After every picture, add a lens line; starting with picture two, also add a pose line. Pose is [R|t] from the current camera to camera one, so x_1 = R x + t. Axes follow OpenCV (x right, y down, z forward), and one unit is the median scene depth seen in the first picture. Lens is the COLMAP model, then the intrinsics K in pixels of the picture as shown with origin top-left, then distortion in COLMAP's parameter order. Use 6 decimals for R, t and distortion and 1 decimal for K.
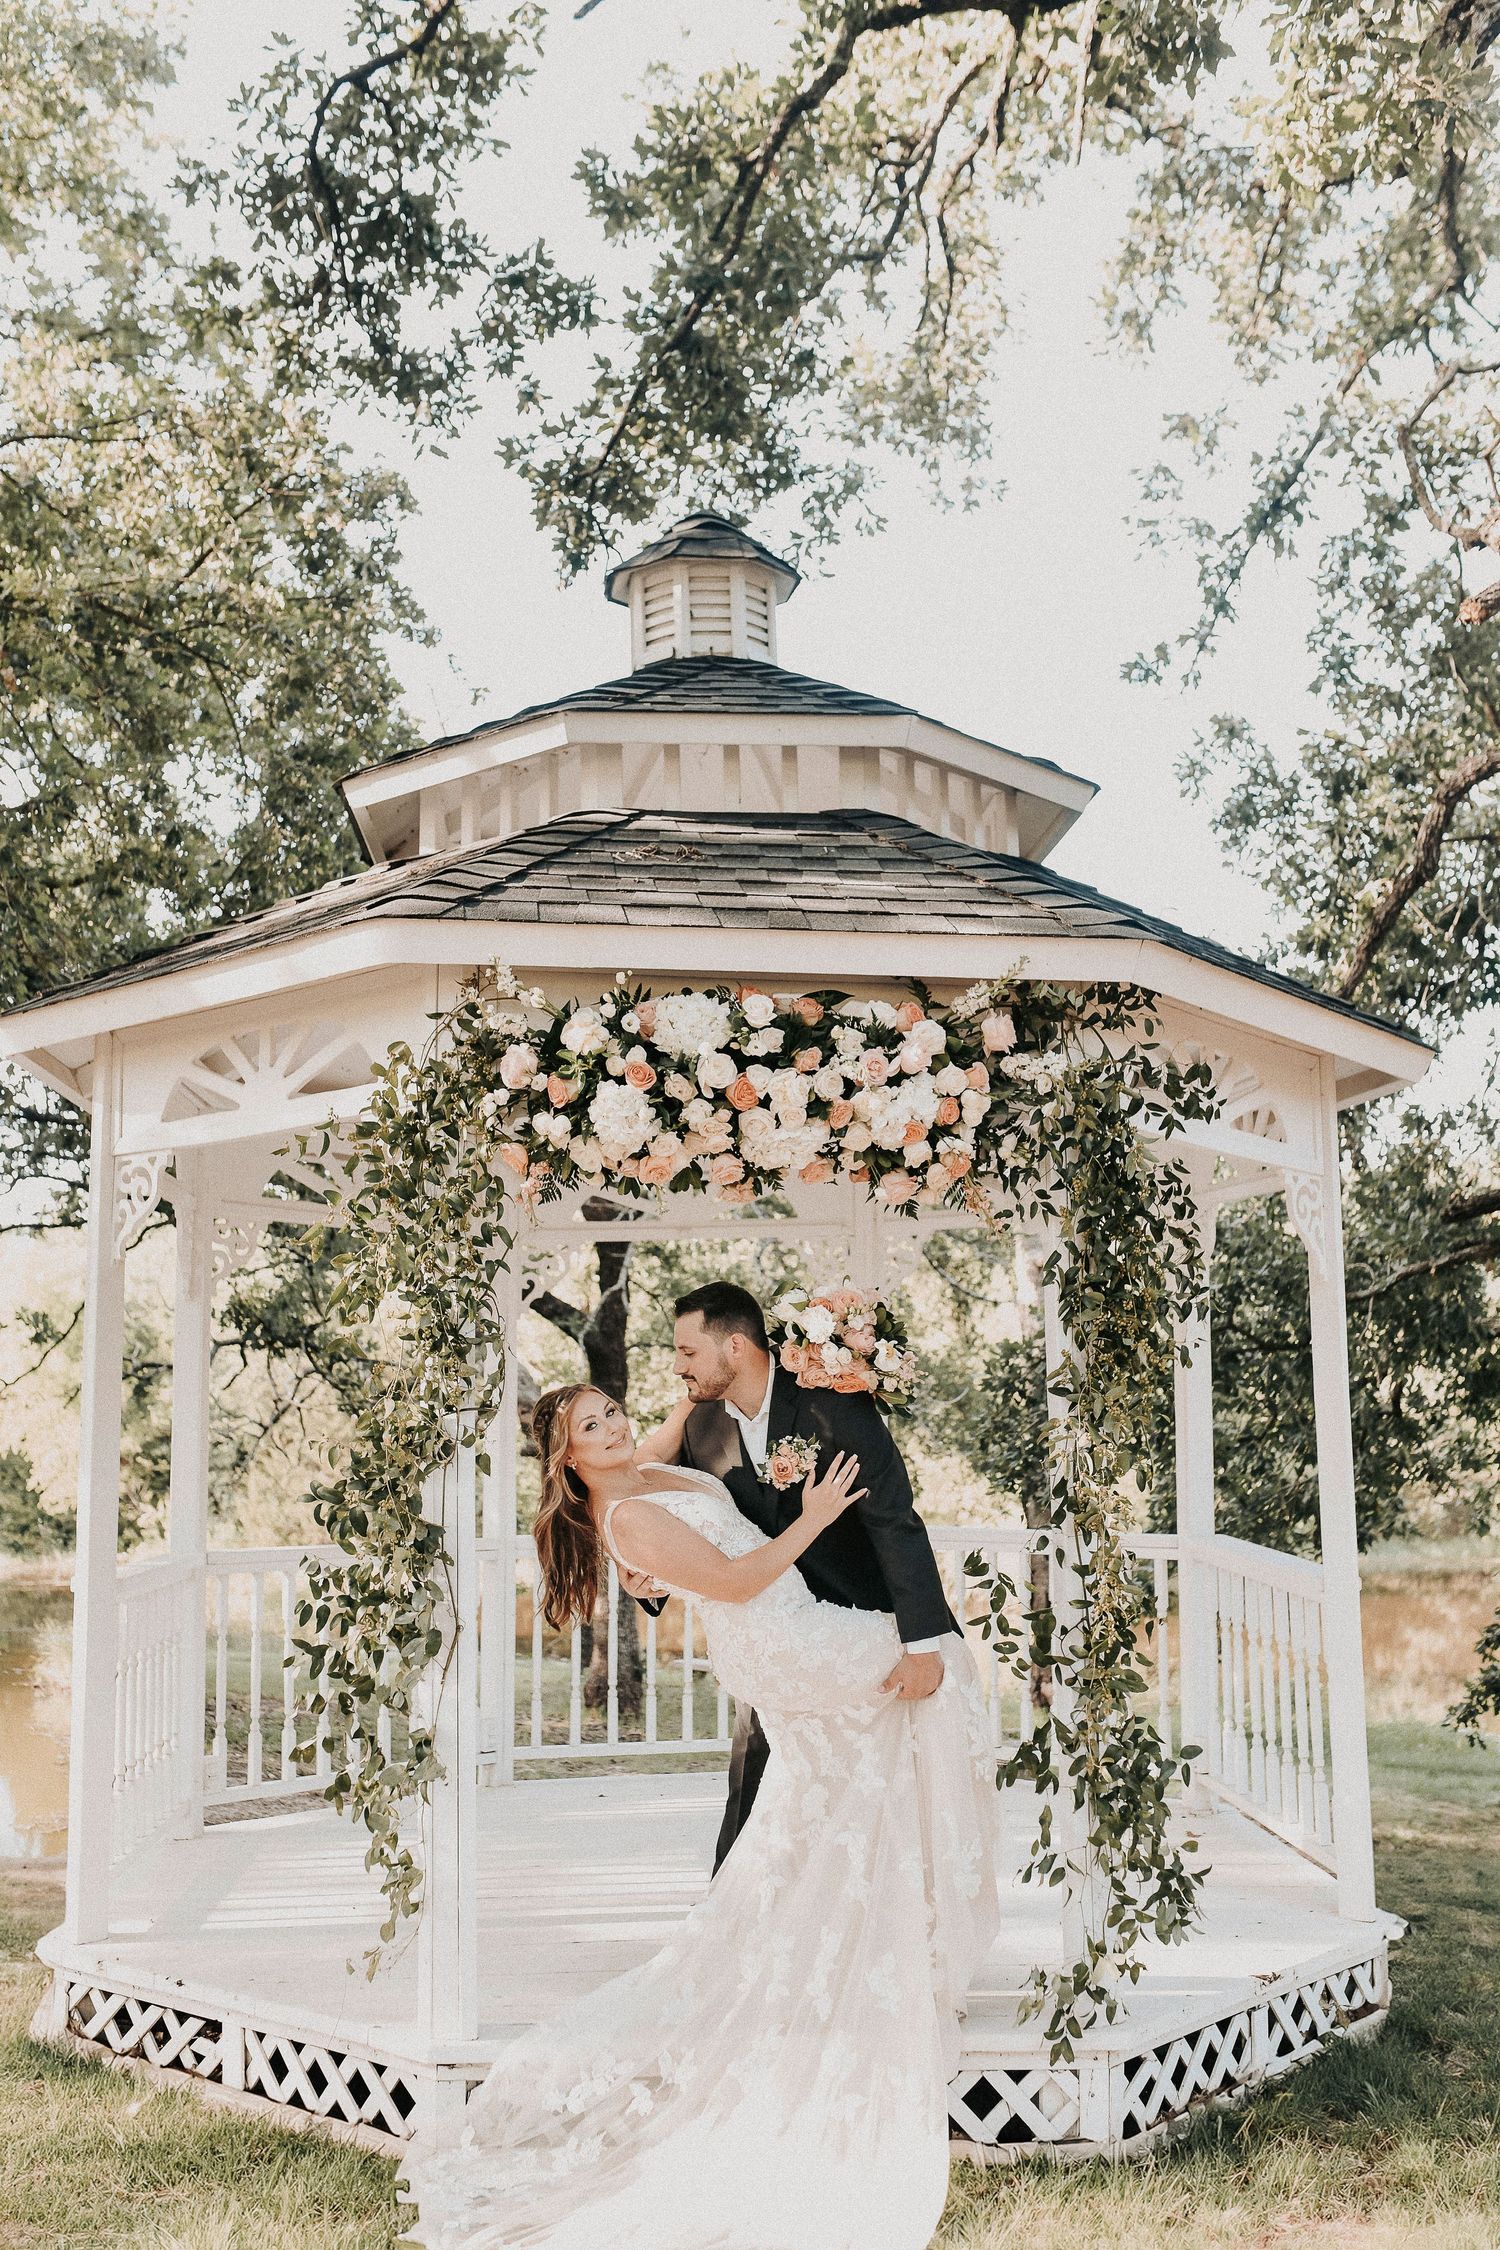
lens RADIAL K [[2164.6, 0, 749.7], [0, 2164.6, 1137.4], [0, 0, 1]] dist [-0.059747, 0.108382]
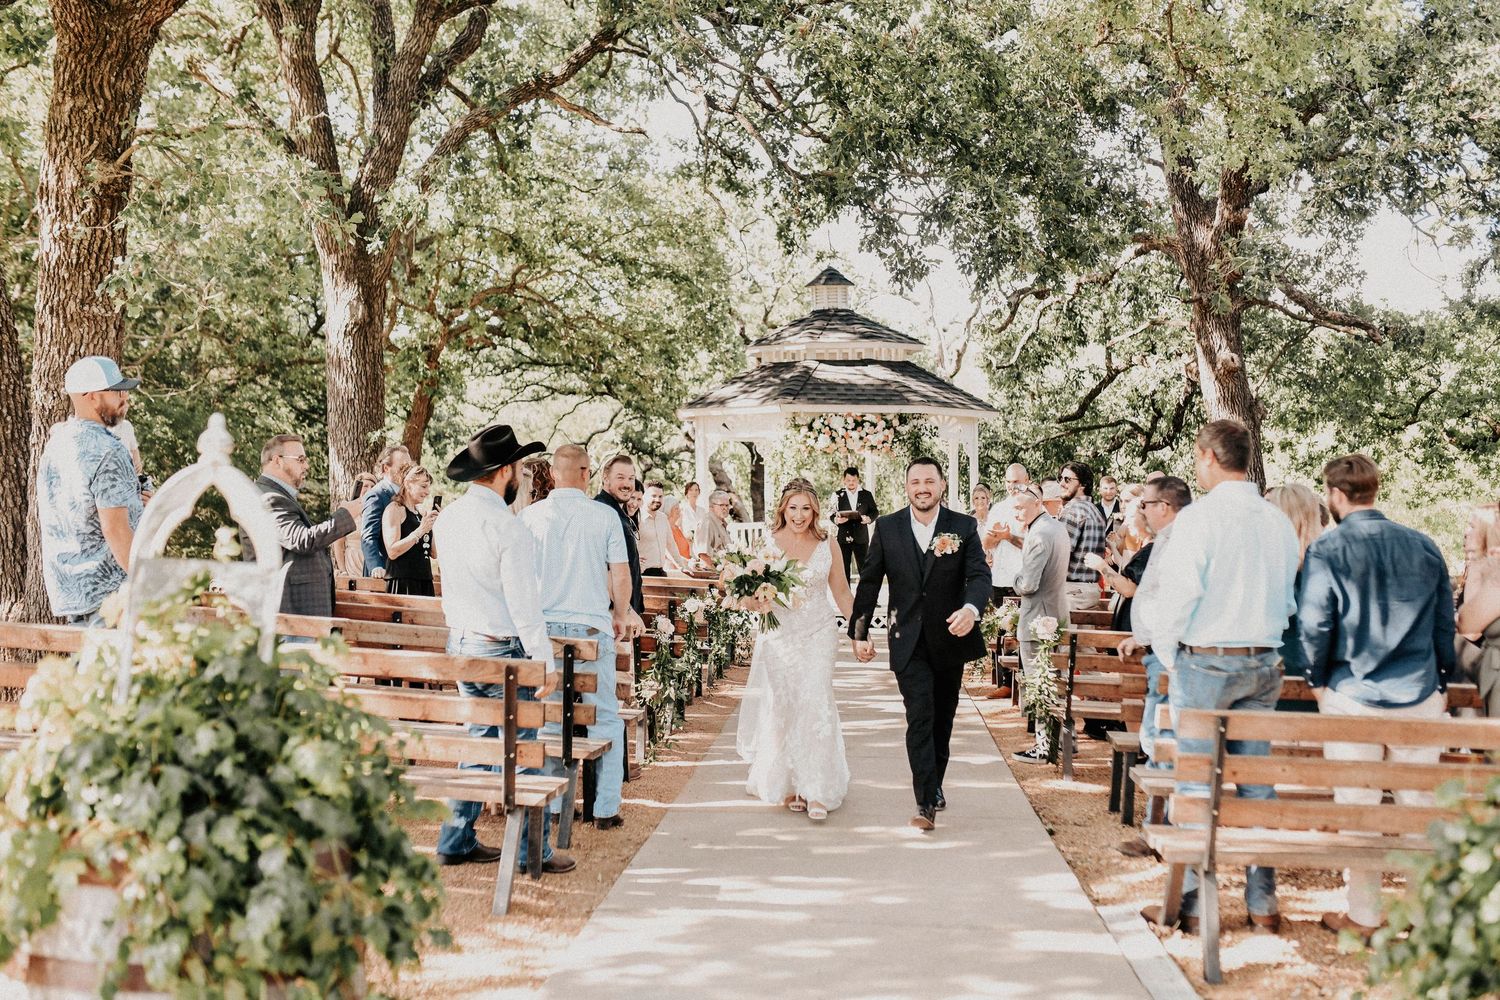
lens RADIAL K [[1534.6, 0, 752.9], [0, 1534.6, 500.8], [0, 0, 1]] dist [-0.066837, 0.029696]
pose [[0.999786, -0.001560, -0.020629, -0.152698], [0.004789, 0.987514, 0.157458, -0.444790], [0.020126, -0.157523, 0.987310, -2.678970]]
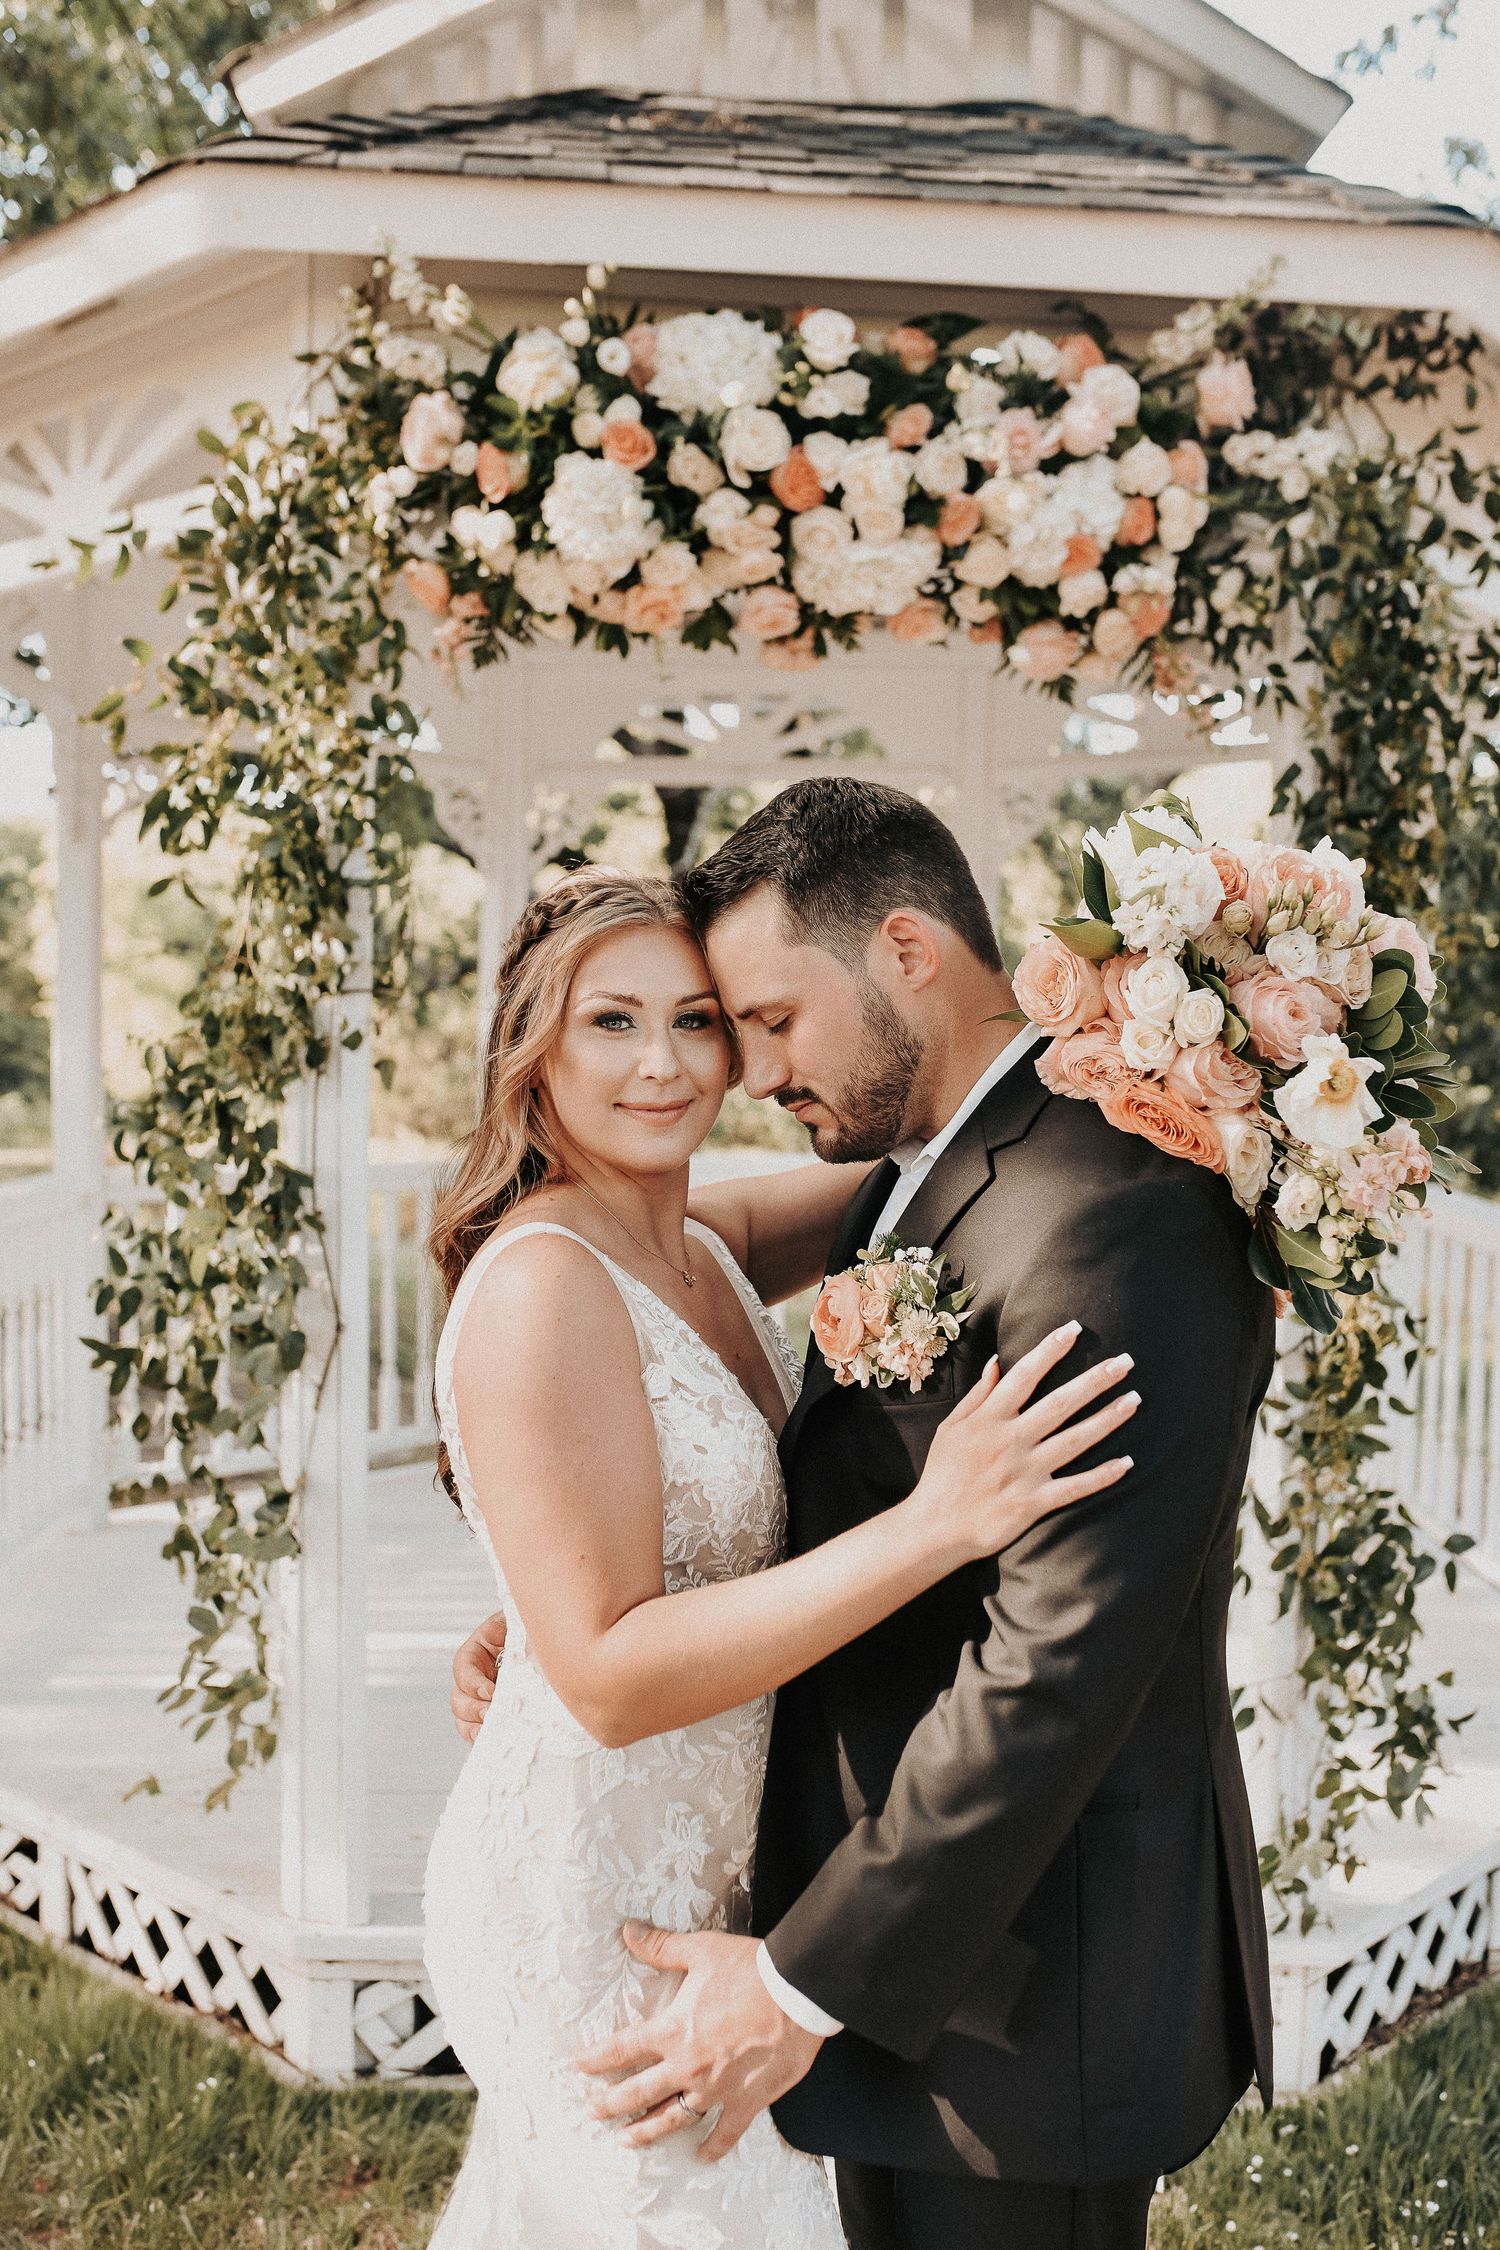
lens RADIAL K [[2164.6, 0, 749.7], [0, 2164.6, 1137.4], [0, 0, 1]] dist [-0.059747, 0.108382]
pose [[0.998886, 0.027476, -0.038366, 0.011050], [-0.019846, 0.982214, 0.186712, 0.046278], [0.042814, -0.185742, 0.981665, 0.365427]]
